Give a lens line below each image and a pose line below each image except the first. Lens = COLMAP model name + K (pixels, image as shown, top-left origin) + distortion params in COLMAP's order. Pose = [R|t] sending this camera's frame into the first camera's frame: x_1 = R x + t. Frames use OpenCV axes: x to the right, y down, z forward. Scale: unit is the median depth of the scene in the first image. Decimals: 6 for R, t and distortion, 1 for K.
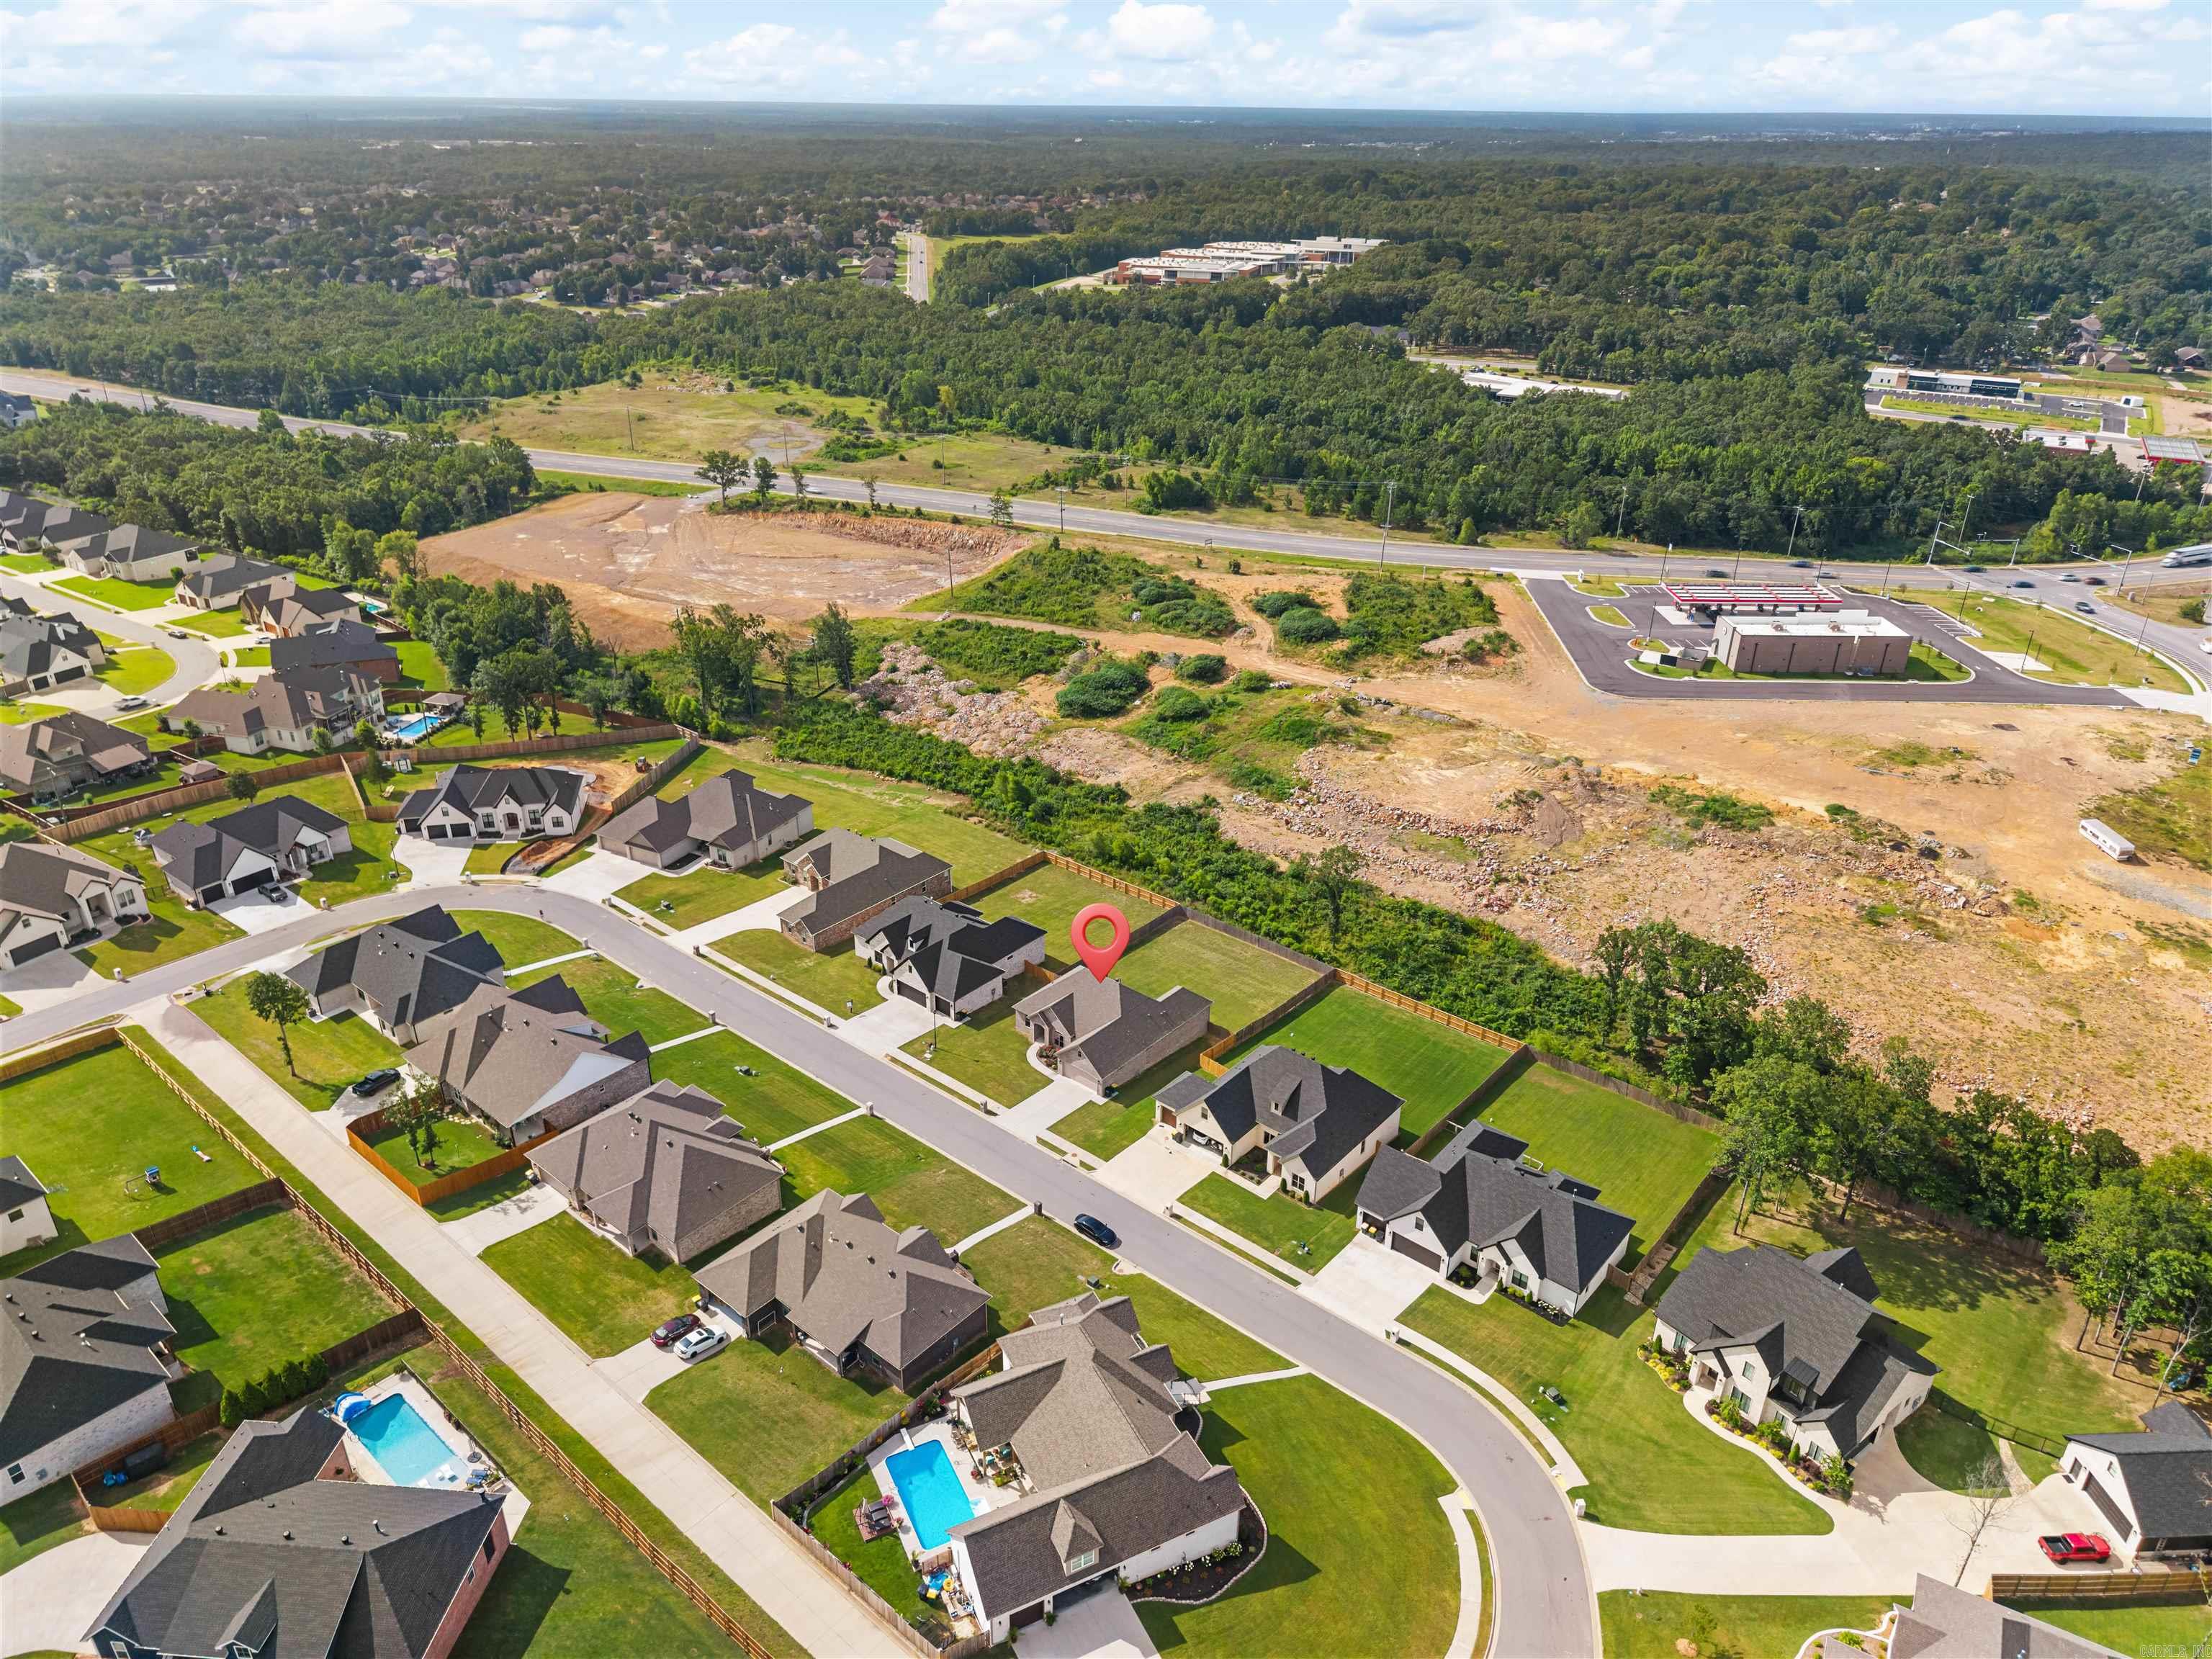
lens RADIAL K [[1474.1, 0, 1106.0], [0, 1474.1, 829.5], [0, 0, 1]] dist [0.036560, -0.034445]
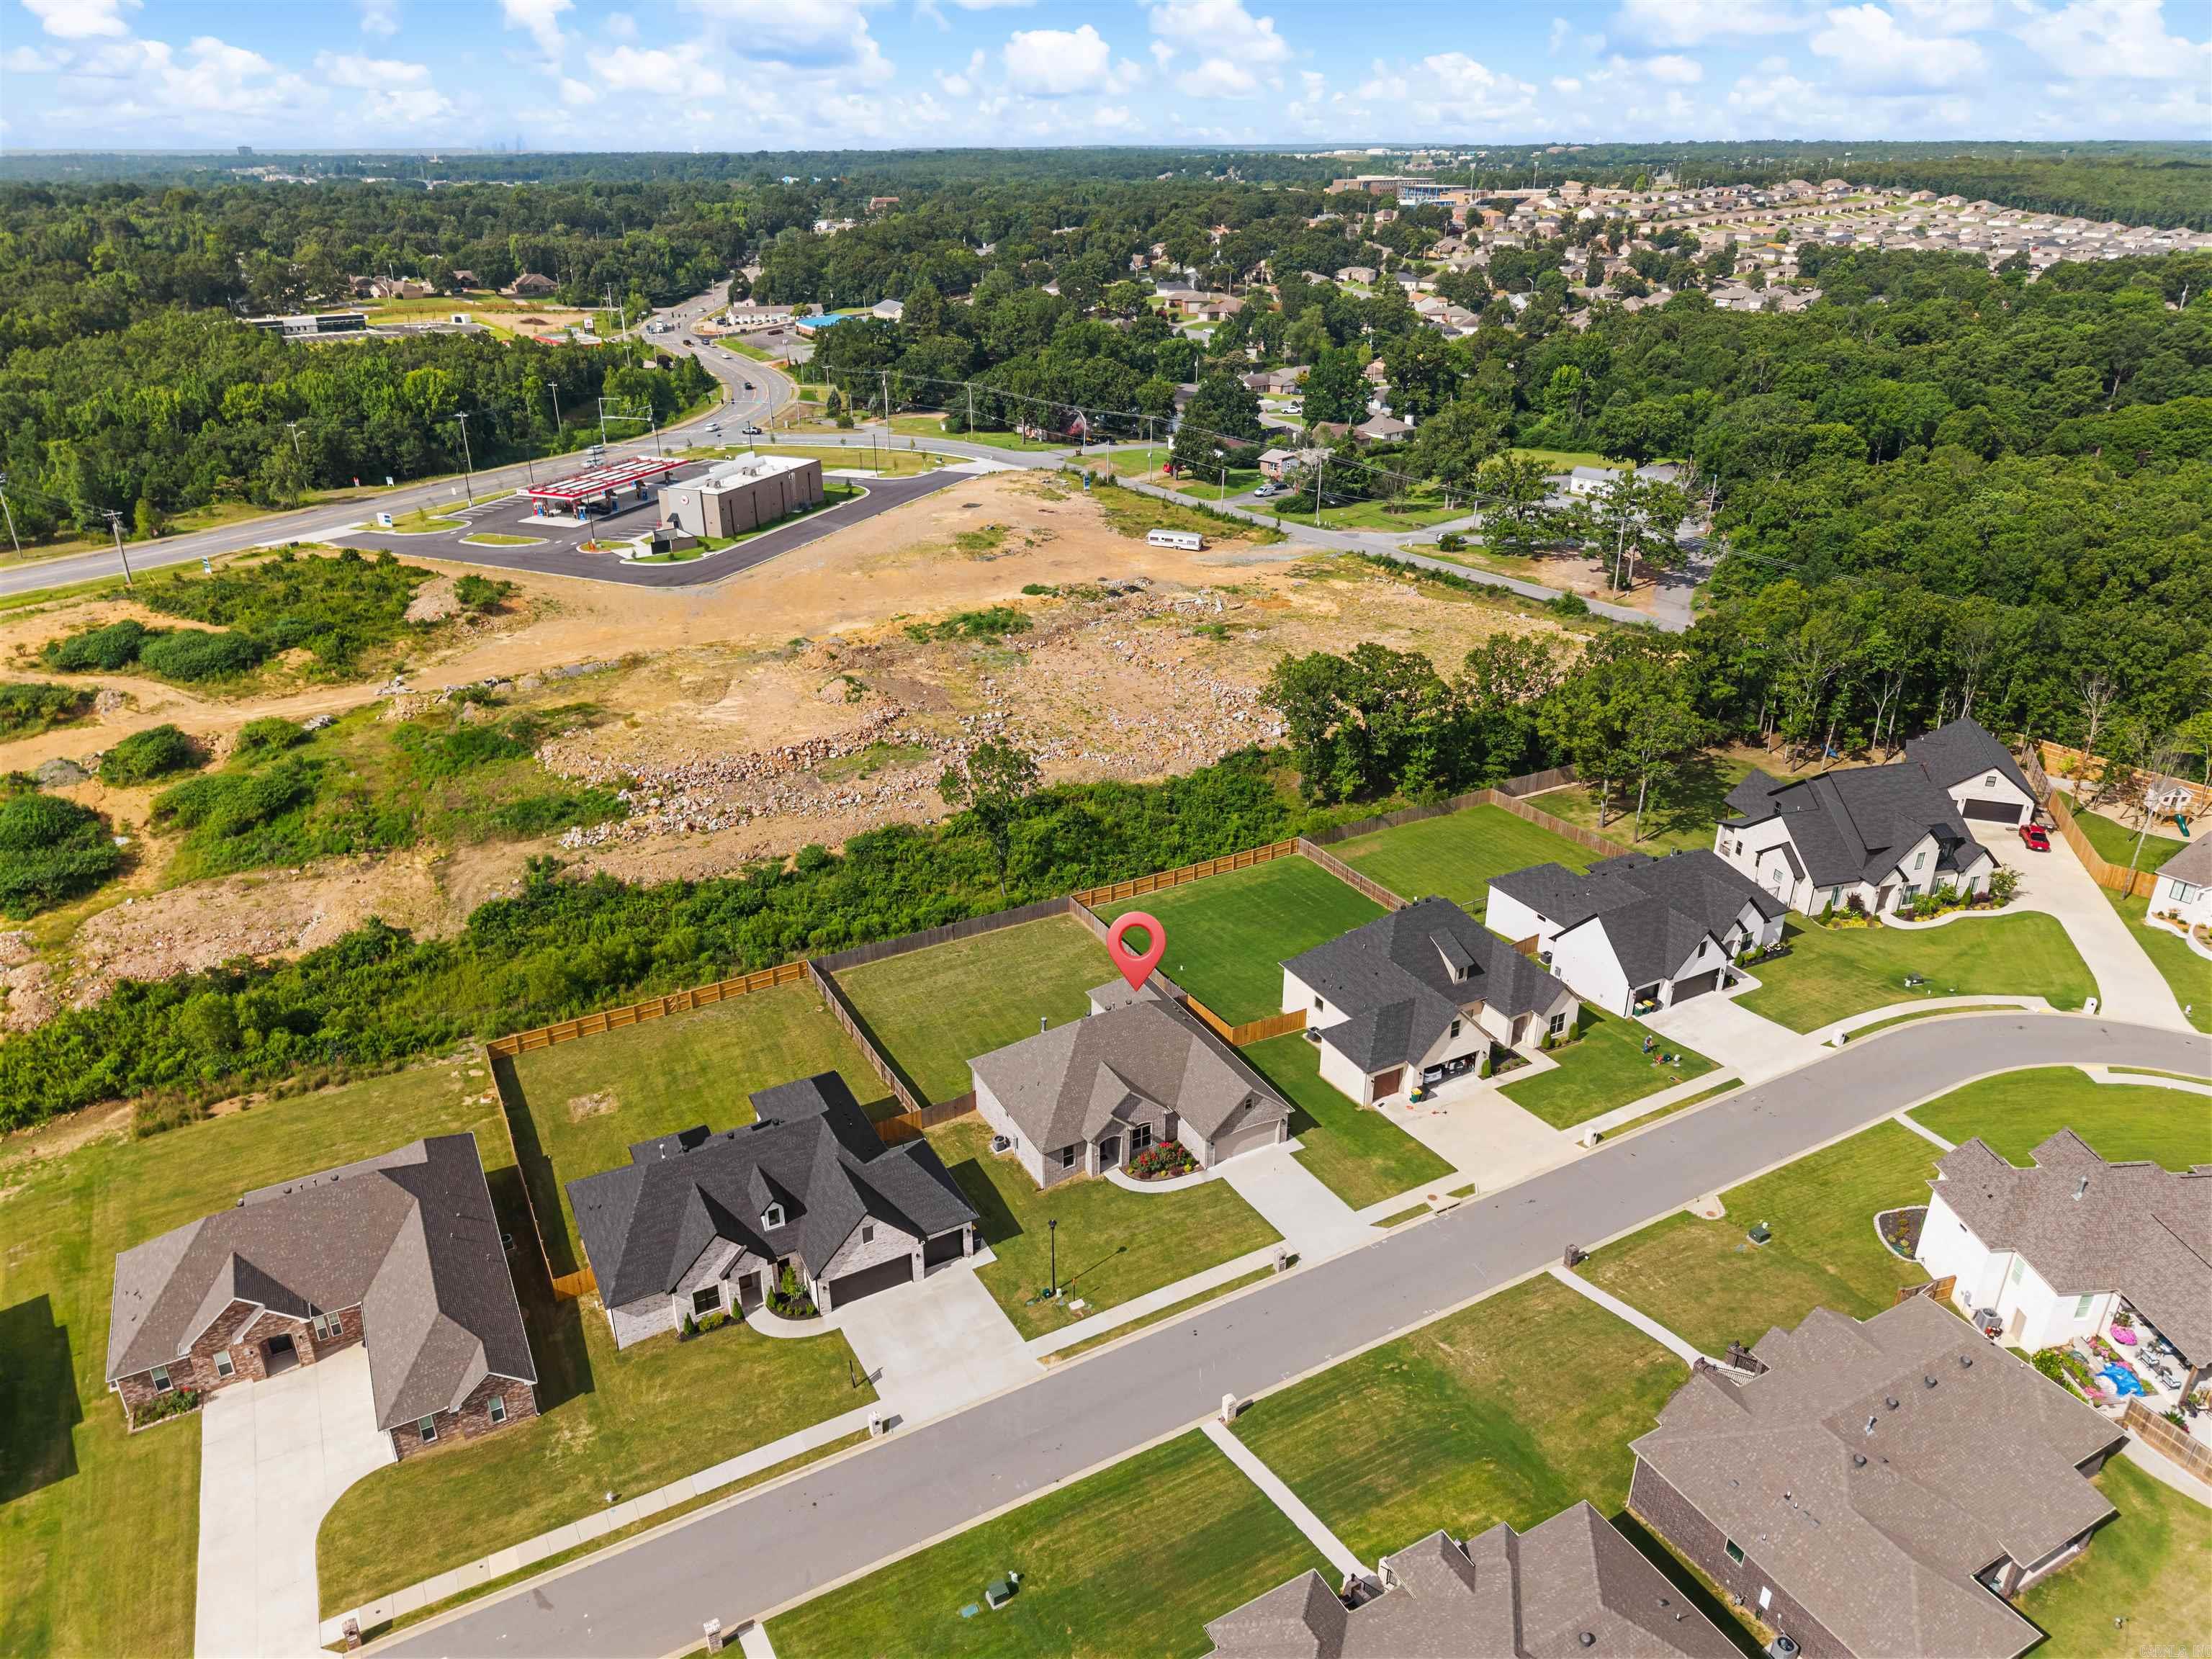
lens RADIAL K [[1474.1, 0, 1106.0], [0, 1474.1, 829.5], [0, 0, 1]] dist [0.036560, -0.034445]
pose [[0.358692, -0.396852, 0.844896, -0.359328], [0.415682, 0.878335, 0.236085, -0.080937], [-0.835792, 0.266526, 0.480016, 0.517323]]
